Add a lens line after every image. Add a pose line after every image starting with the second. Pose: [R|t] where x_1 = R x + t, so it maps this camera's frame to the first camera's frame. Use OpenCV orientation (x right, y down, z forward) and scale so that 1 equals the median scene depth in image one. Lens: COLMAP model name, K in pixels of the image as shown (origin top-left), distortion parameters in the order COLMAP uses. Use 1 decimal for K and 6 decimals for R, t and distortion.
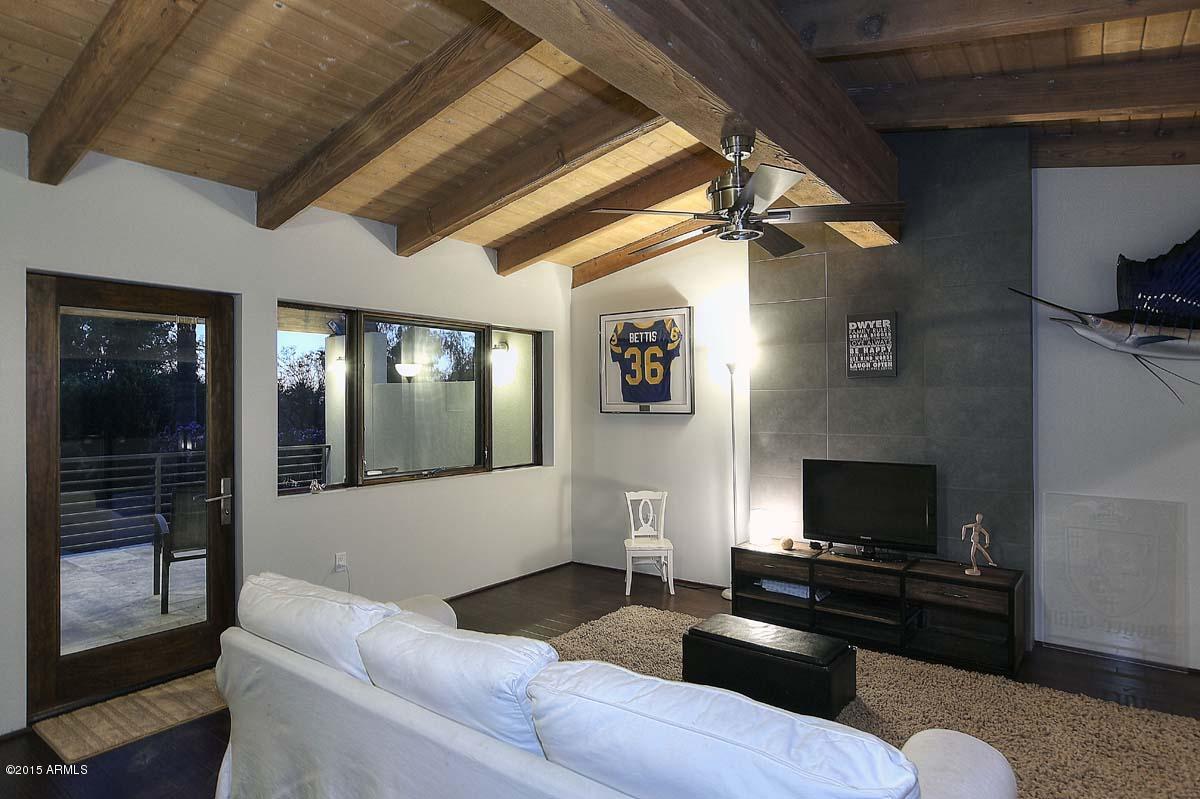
lens RADIAL K [[680.4, 0, 603.4], [0, 680.4, 397.1], [0, 0, 1]] dist [-0.017398, 0.009252]
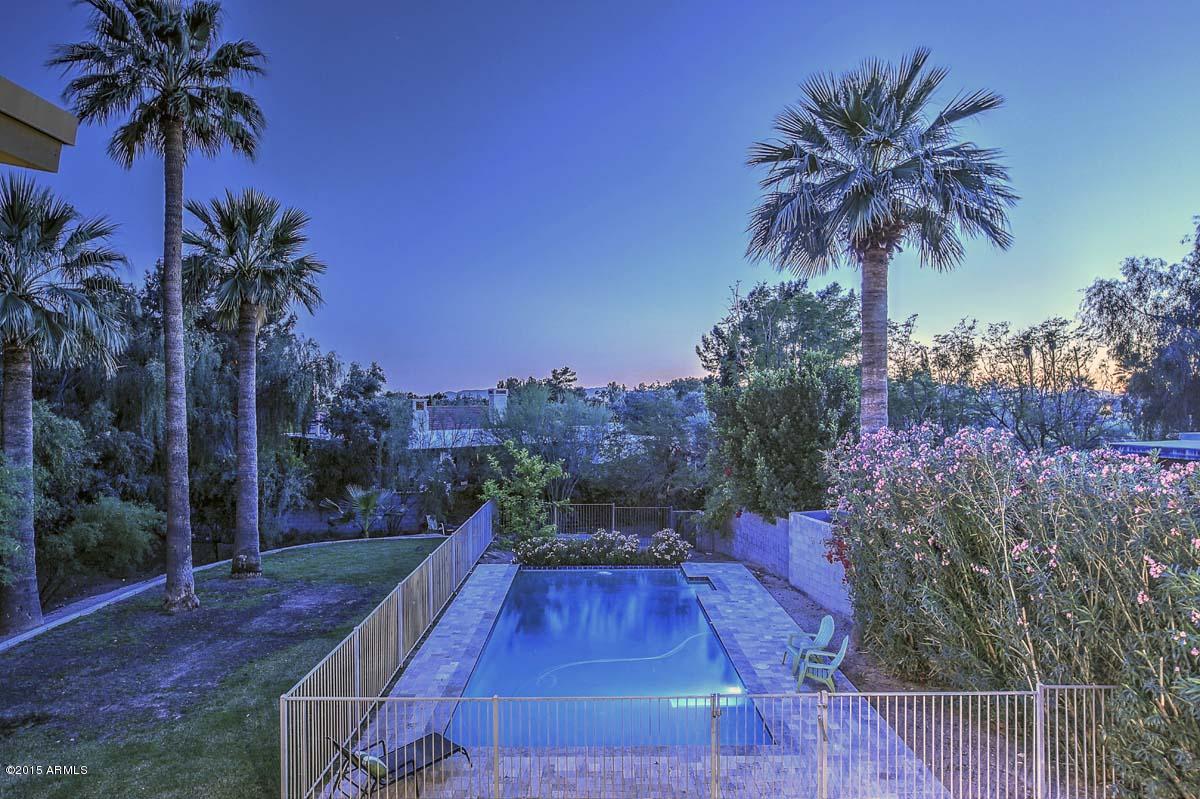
lens RADIAL K [[748.8, 0, 599.6], [0, 748.8, 415.9], [0, 0, 1]] dist [0.024768, 0.006561]
pose [[0.621259, 0.020104, -0.783347, -0.166681], [0.005067, 0.999547, 0.029671, 0.002120], [0.783589, -0.022403, 0.620876, 0.266118]]
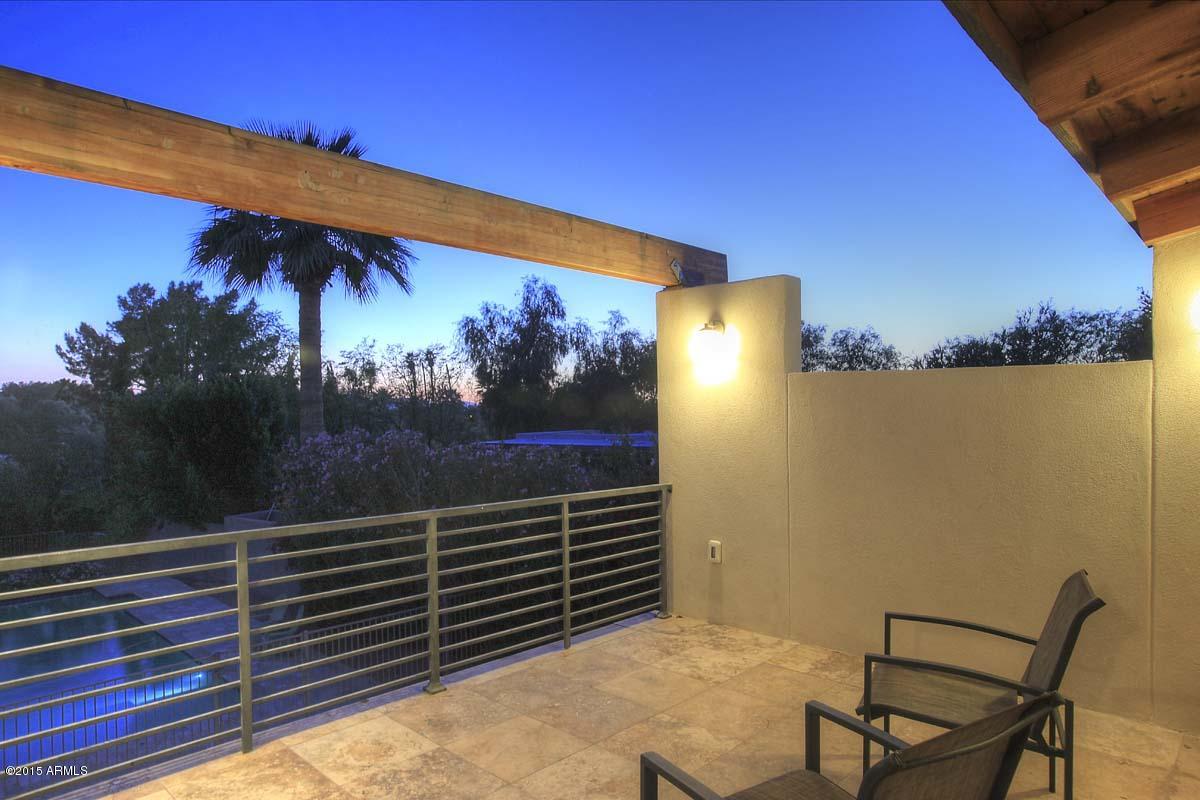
lens RADIAL K [[748.8, 0, 600.8], [0, 748.8, 408.1], [0, 0, 1]] dist [0.024768, 0.006561]
pose [[0.990557, 0.002427, -0.137083, -0.131402], [-0.001435, 0.999972, 0.007333, 0.001173], [0.137097, -0.007067, 0.990532, 0.135406]]
